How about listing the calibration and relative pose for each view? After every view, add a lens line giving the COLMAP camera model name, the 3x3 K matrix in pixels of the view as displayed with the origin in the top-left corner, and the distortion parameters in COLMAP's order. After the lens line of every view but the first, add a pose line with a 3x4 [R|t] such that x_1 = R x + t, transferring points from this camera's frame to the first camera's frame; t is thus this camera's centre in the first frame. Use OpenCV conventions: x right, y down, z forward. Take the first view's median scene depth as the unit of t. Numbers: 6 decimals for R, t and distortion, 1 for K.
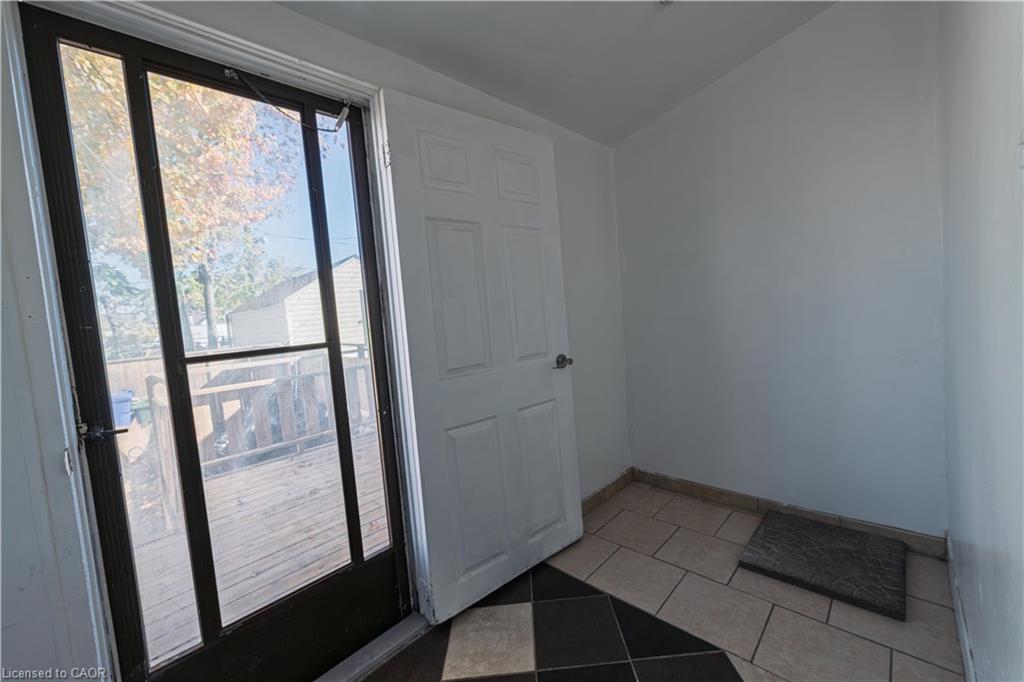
lens RADIAL K [[399.5, 0, 510.3], [0, 399.5, 338.2], [0, 0, 1]] dist [0.006857, -0.000904]
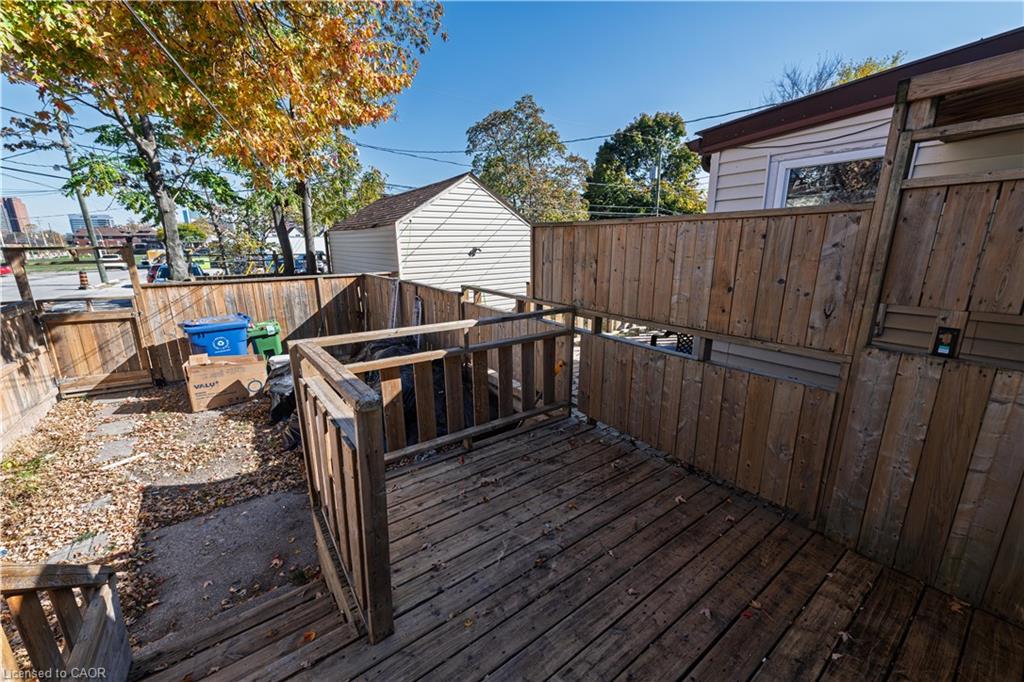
lens RADIAL K [[399.5, 0, 515.0], [0, 399.5, 341.7], [0, 0, 1]] dist [0.006857, -0.000904]
pose [[0.985026, 0.108966, -0.133602, -0.143179], [-0.083602, 0.979626, 0.182602, -0.019896], [0.150777, -0.168698, 0.974067, 0.130528]]
